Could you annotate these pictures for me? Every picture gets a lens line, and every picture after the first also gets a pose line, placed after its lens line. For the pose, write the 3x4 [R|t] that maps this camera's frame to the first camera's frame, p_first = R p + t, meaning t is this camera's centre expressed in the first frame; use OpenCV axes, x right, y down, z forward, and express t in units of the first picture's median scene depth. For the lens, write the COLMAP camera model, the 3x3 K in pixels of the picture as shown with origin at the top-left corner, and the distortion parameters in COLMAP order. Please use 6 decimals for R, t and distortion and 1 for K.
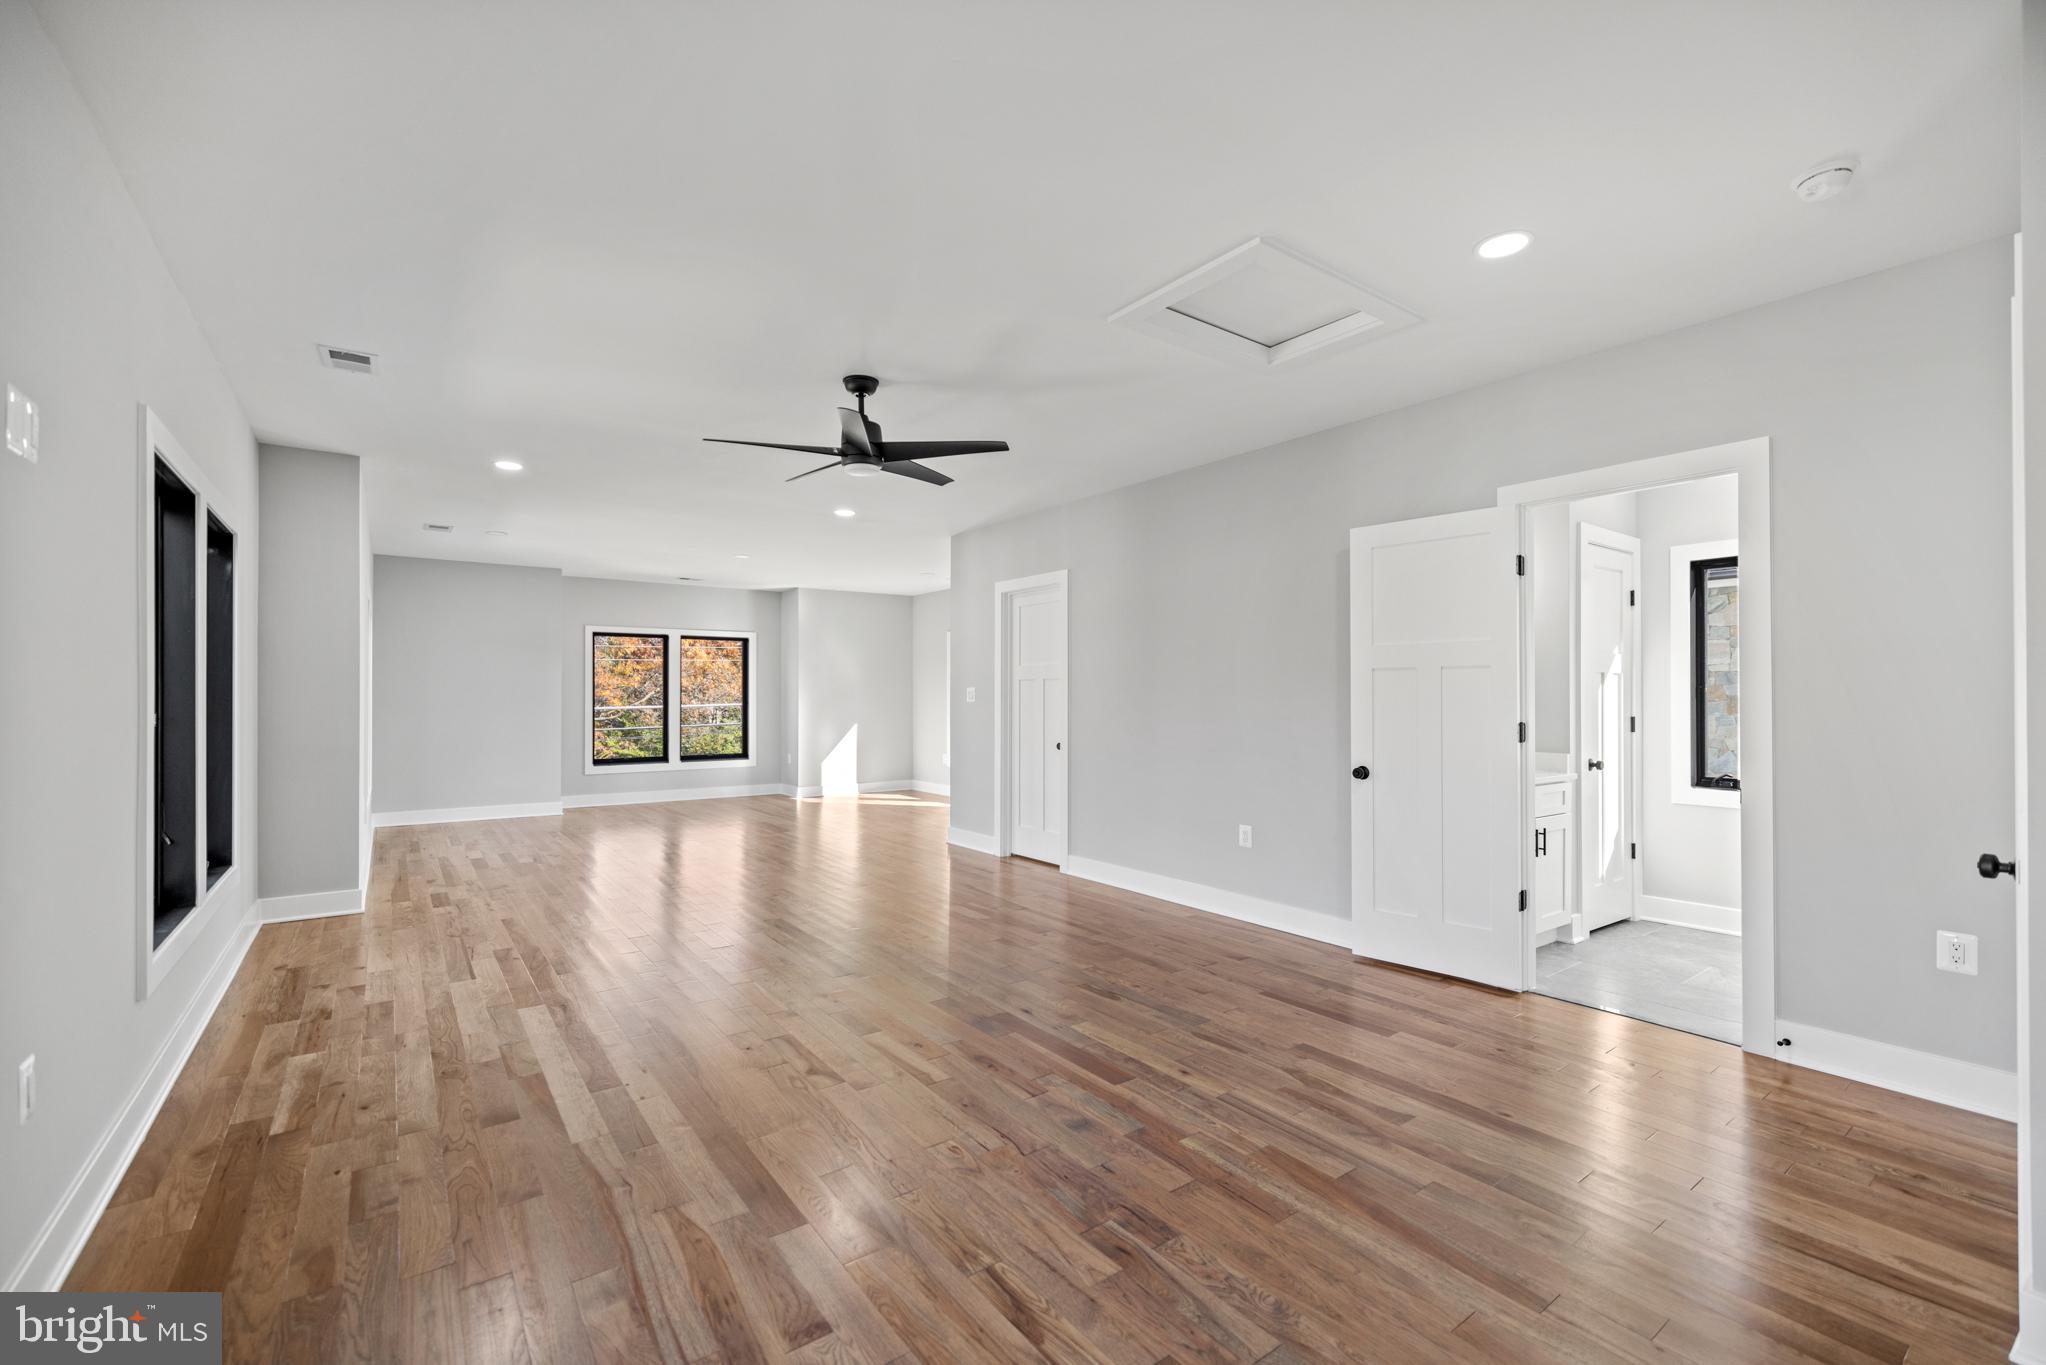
lens RADIAL K [[861.9, 0, 1024.6], [0, 861.9, 685.3], [0, 0, 1]] dist [0.000113, 0.000022]
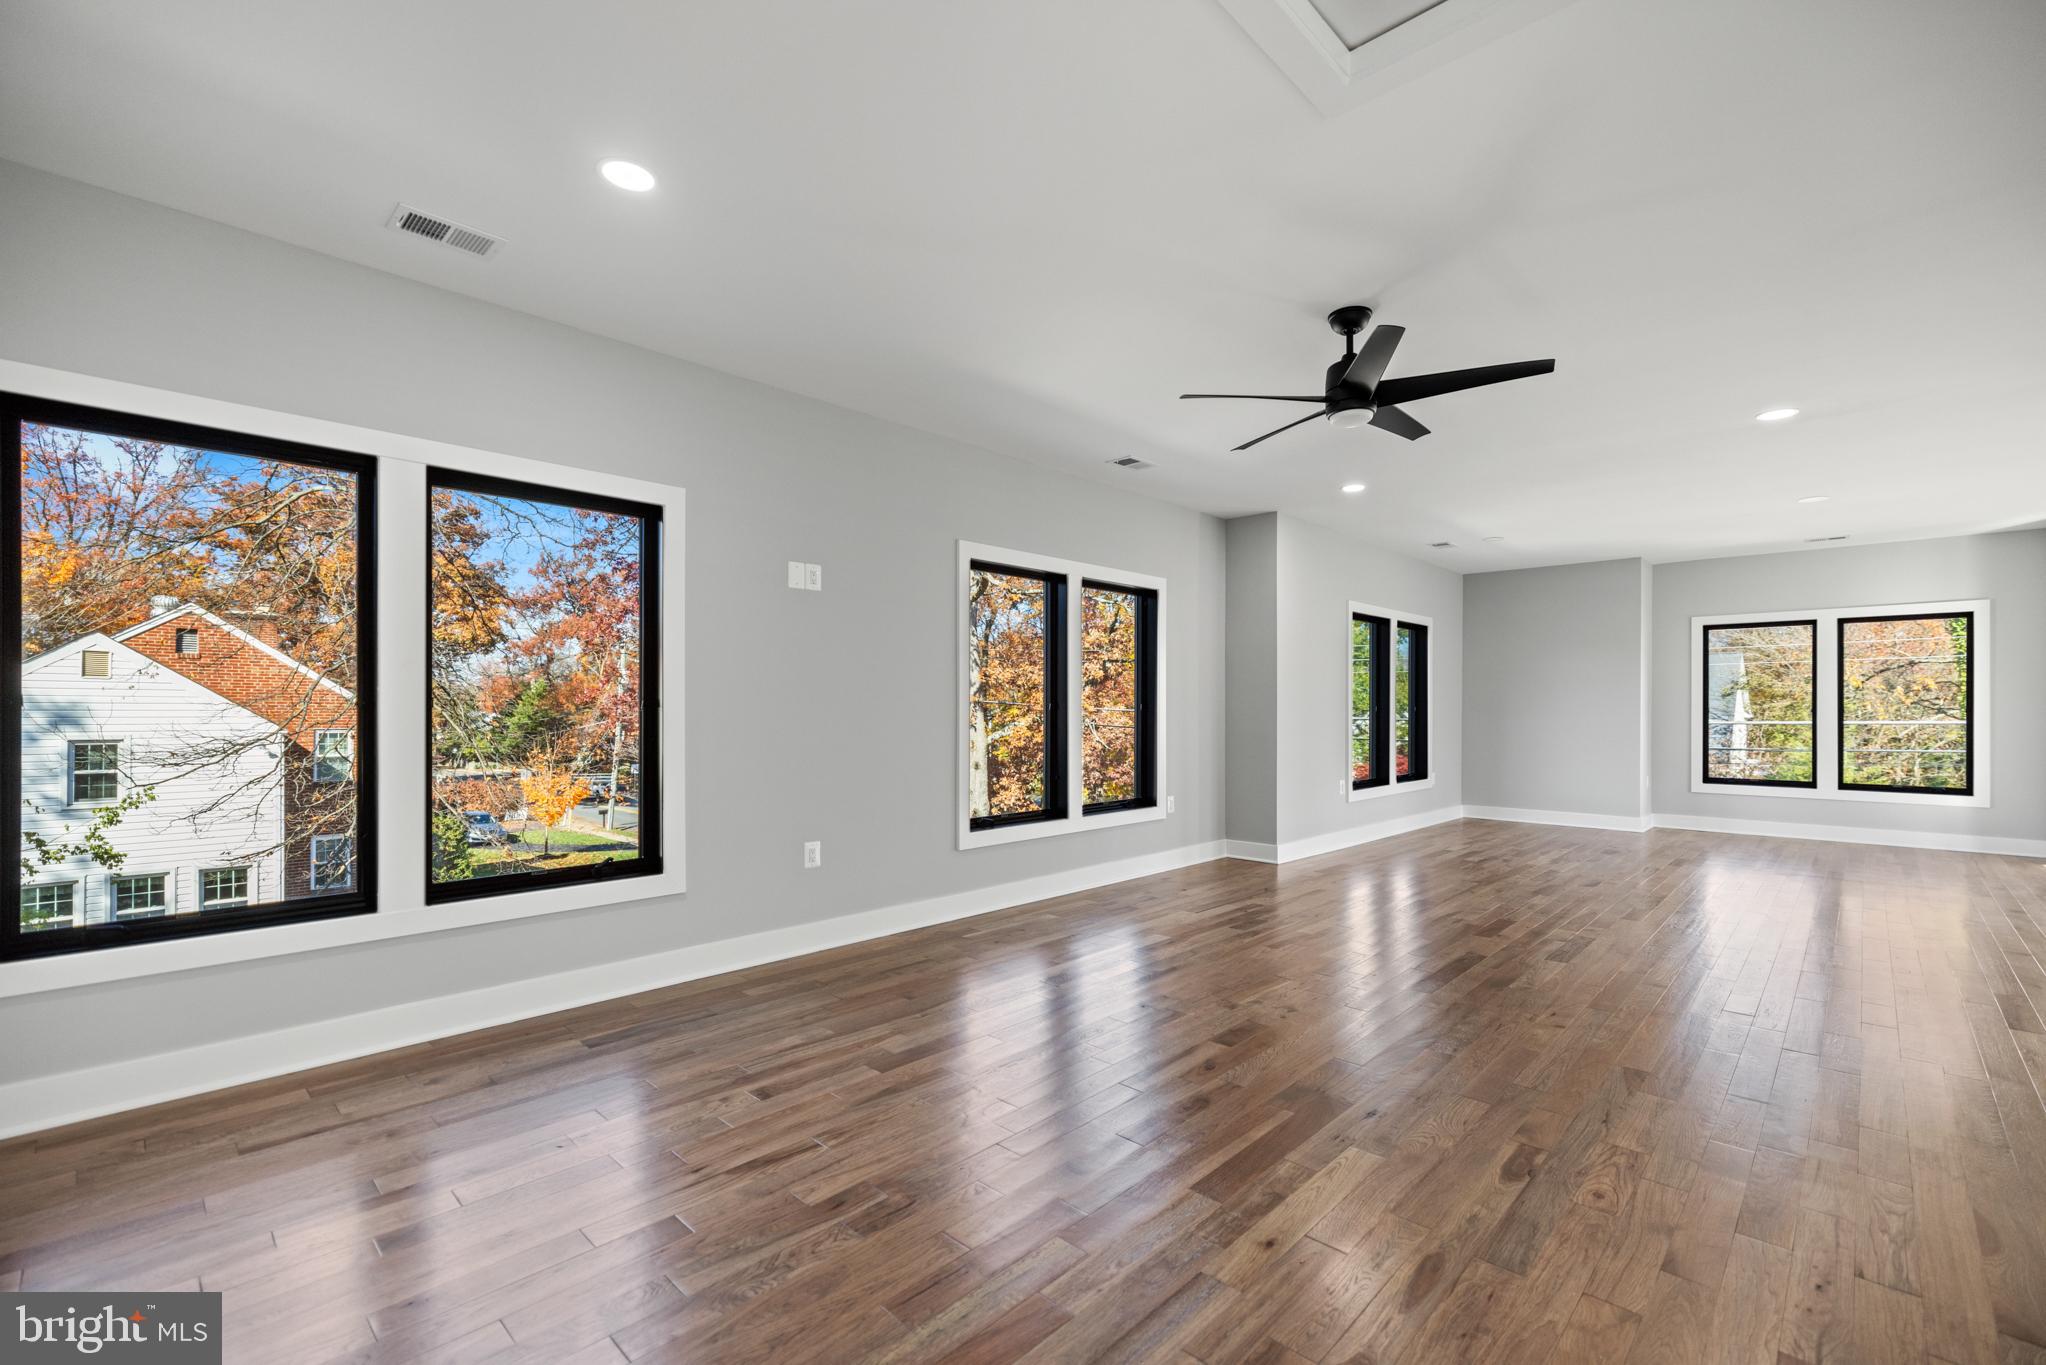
lens RADIAL K [[885.7, 0, 1041.5], [0, 885.7, 709.3], [0, 0, 1]] dist [0.009703, -0.000048]
pose [[0.180817, 0.001723, -0.983515, 0.744508], [0.010520, 0.999938, 0.003686, 0.036199], [0.983460, -0.011014, 0.180788, 0.649272]]
